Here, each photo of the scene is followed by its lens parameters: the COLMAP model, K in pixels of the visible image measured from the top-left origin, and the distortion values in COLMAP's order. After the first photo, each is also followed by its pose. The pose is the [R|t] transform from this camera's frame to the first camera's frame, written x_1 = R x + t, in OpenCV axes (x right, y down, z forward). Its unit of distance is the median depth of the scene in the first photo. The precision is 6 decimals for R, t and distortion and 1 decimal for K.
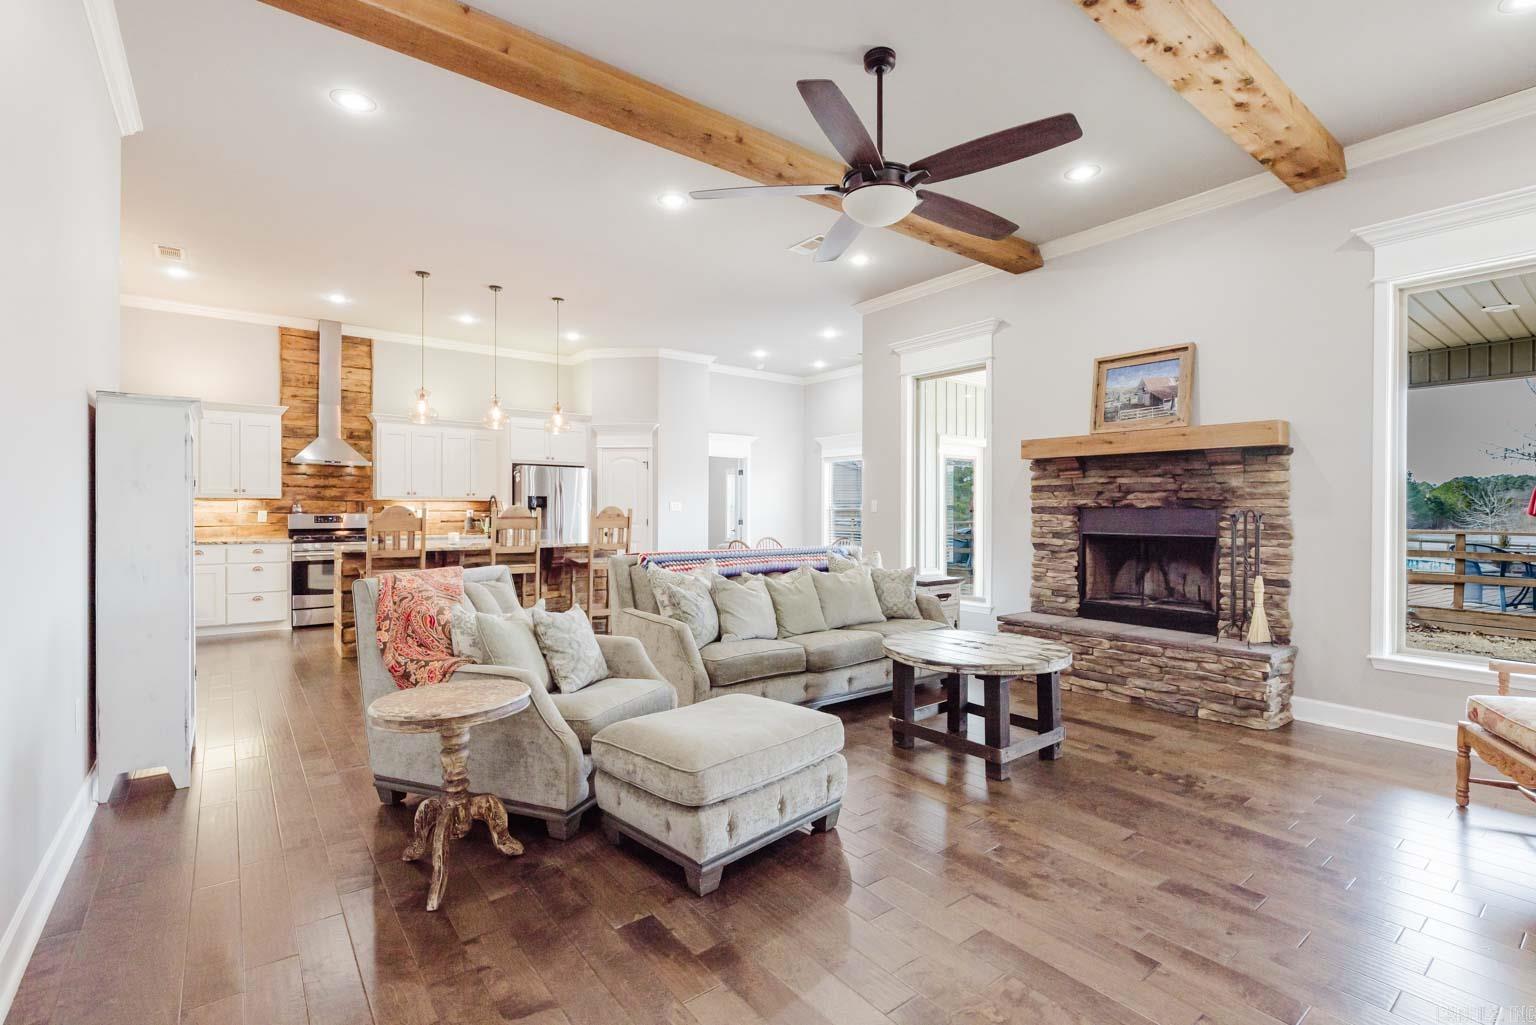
lens RADIAL K [[699.2, 0, 774.2], [0, 699.2, 514.3], [0, 0, 1]] dist [-0.005197, 0.002178]
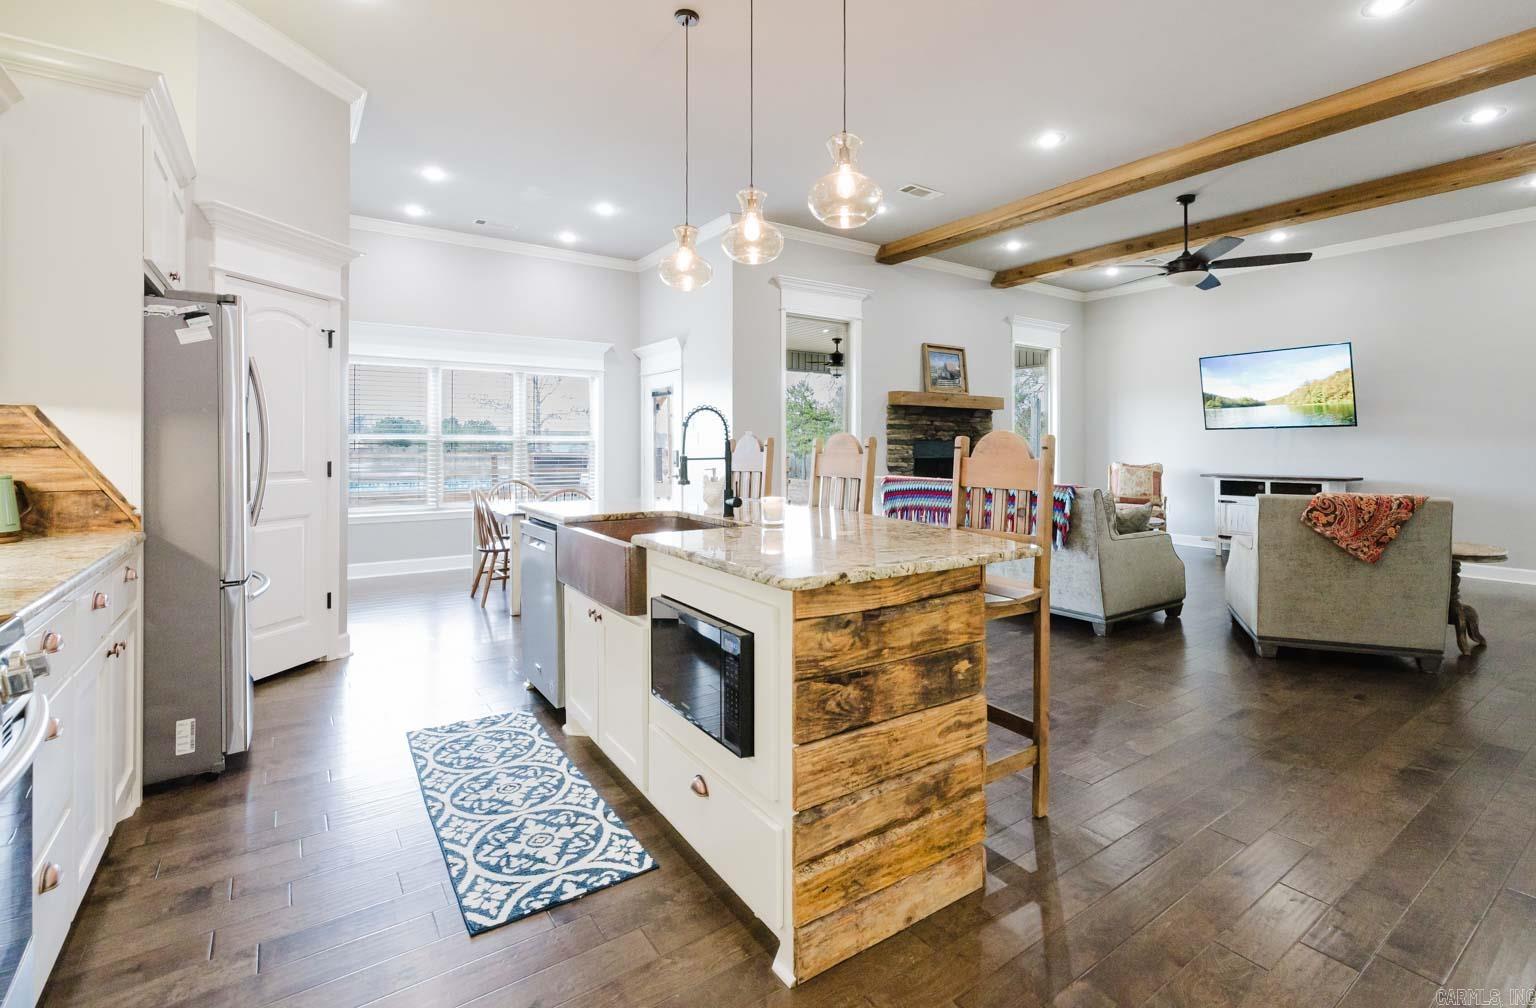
lens RADIAL K [[700.0, 0, 811.0], [0, 700.0, 446.7], [0, 0, 1]] dist [0.004728, -0.000070]
pose [[0.032090, -0.006218, 0.999466, -1.208065], [0.006308, 0.999962, 0.006019, -0.007633], [-0.999465, 0.006111, 0.032128, 1.353357]]
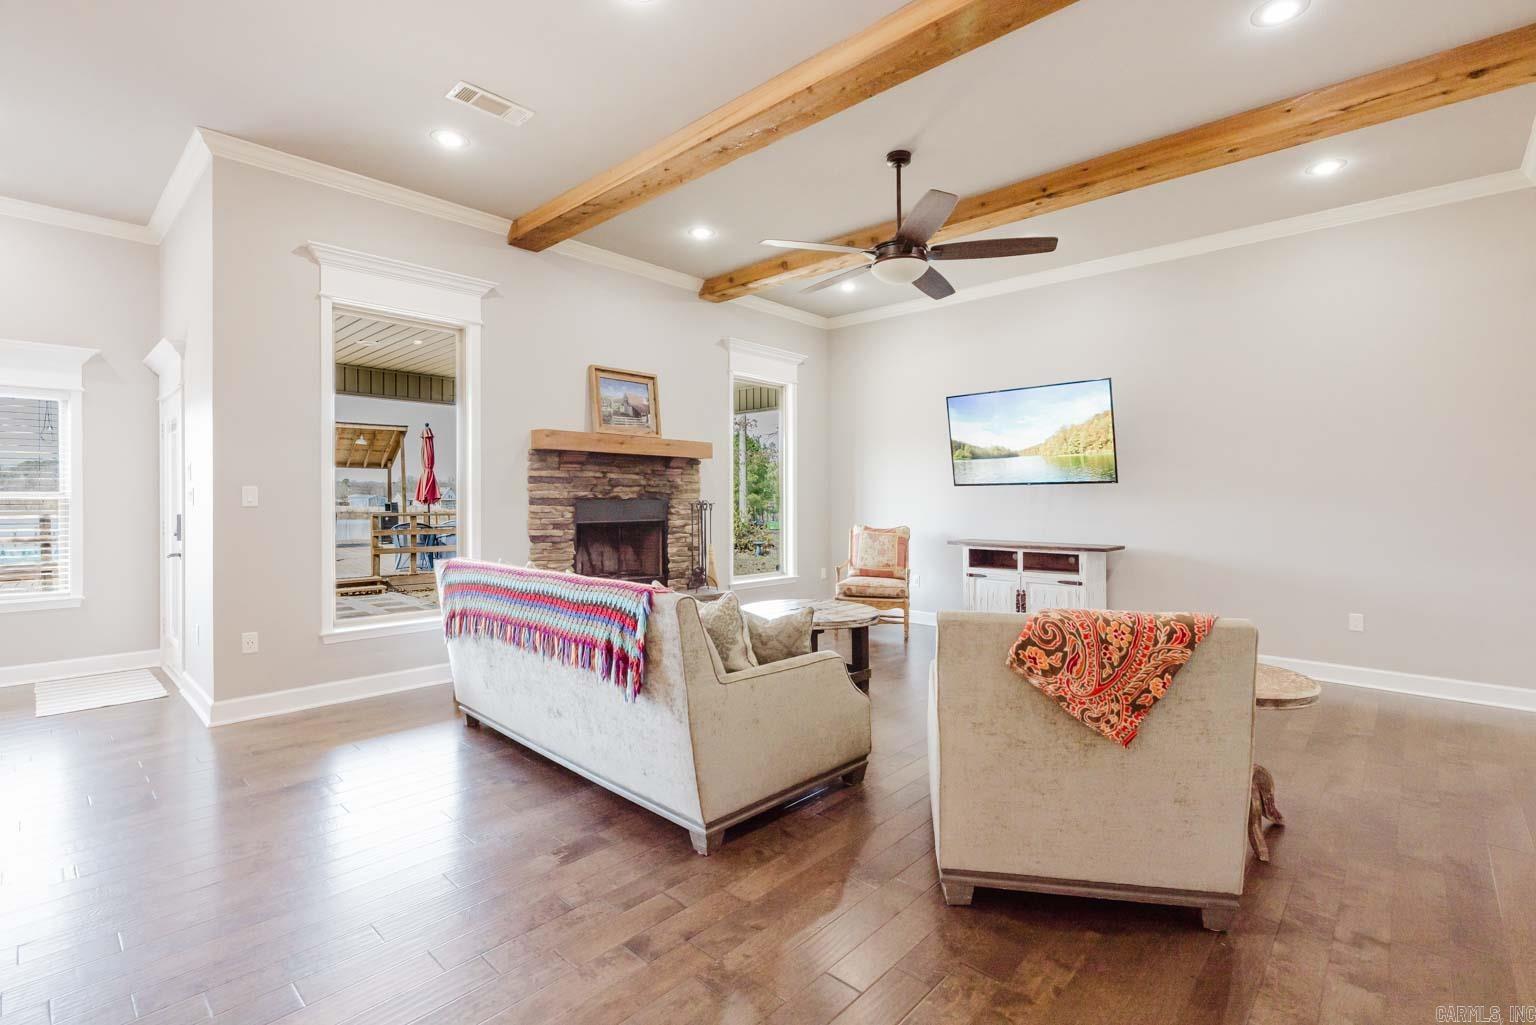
lens RADIAL K [[699.2, 0, 764.0], [0, 699.2, 501.1], [0, 0, 1]] dist [-0.005197, 0.002178]
pose [[-0.148321, -0.008950, 0.988899, -0.762375], [0.003964, 0.999946, 0.009645, -0.017933], [-0.988931, 0.005351, -0.148277, 1.010510]]
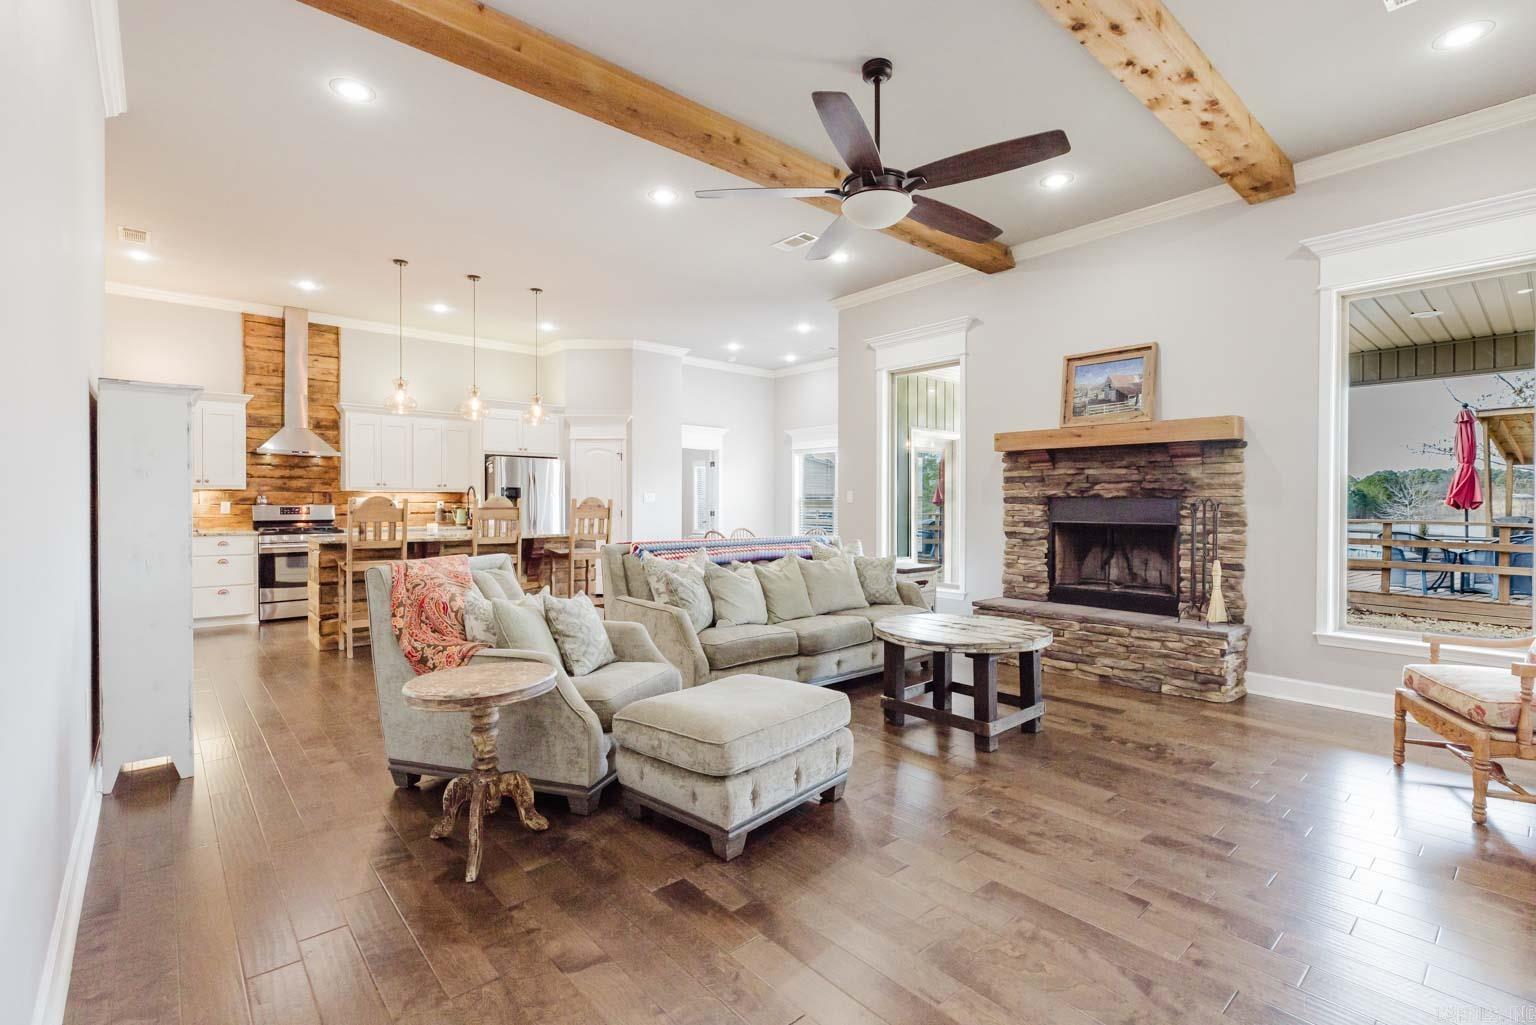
lens RADIAL K [[699.2, 0, 774.3], [0, 699.2, 510.5], [0, 0, 1]] dist [-0.005197, 0.002178]
pose [[0.998115, -0.001640, 0.061346, -0.047968], [0.001329, 0.999986, 0.005099, 0.004595], [-0.061354, -0.005008, 0.998104, -0.029918]]
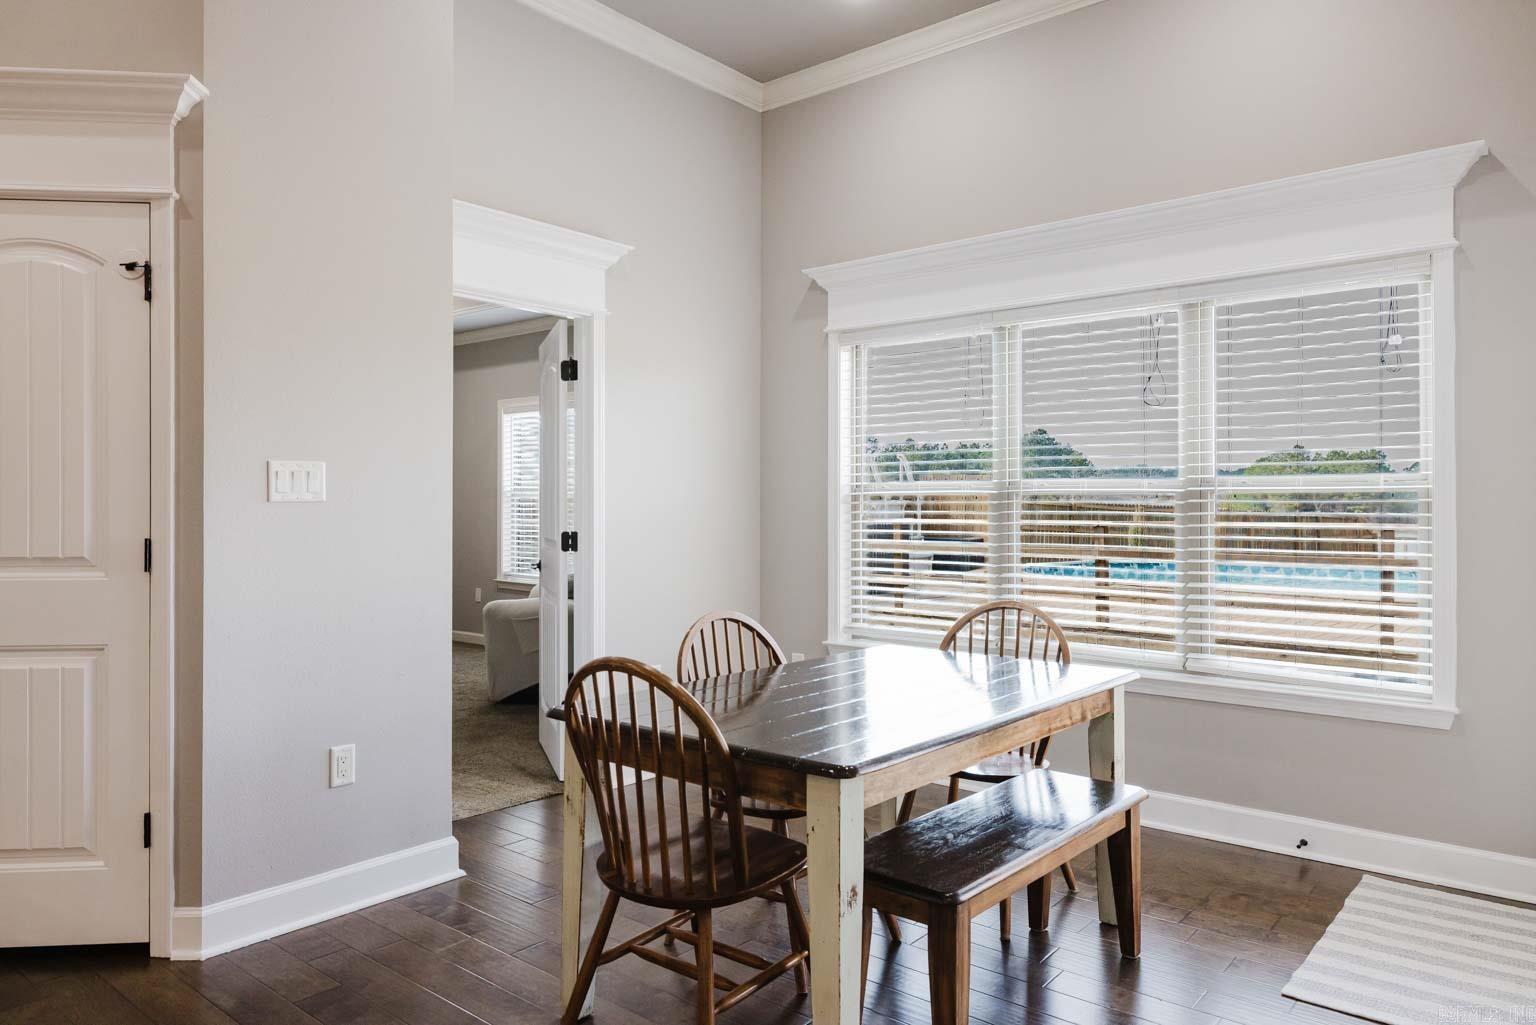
lens RADIAL K [[1021.5, 0, 771.4], [0, 1021.5, 511.2], [0, 0, 1]] dist [-0.005053, 0.001170]
pose [[0.978137, -0.006002, 0.207874, -0.124983], [0.005653, 0.999981, 0.002271, -0.003396], [-0.207884, -0.001046, 0.978153, 1.312350]]
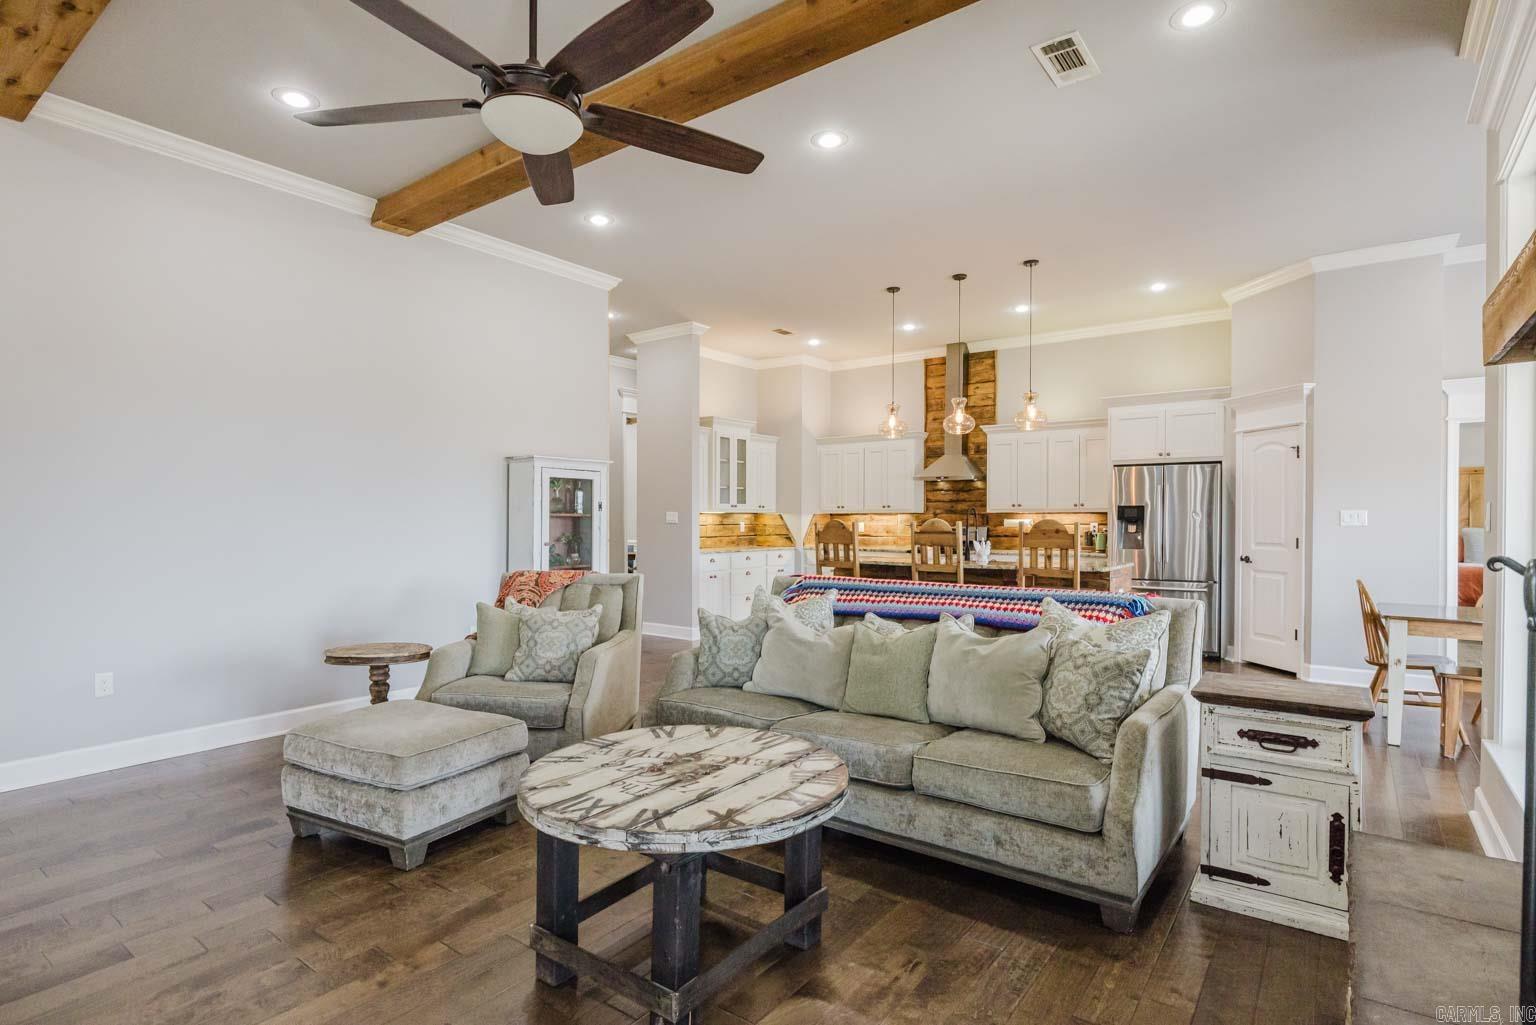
lens RADIAL K [[778.7, 0, 762.2], [0, 778.7, 519.1], [0, 0, 1]] dist [0.001197, 0.000081]
pose [[0.259579, -0.002465, -0.965719, 0.720690], [-0.006513, 0.999970, -0.004303, -0.008603], [0.965700, 0.007407, 0.259555, 0.709616]]
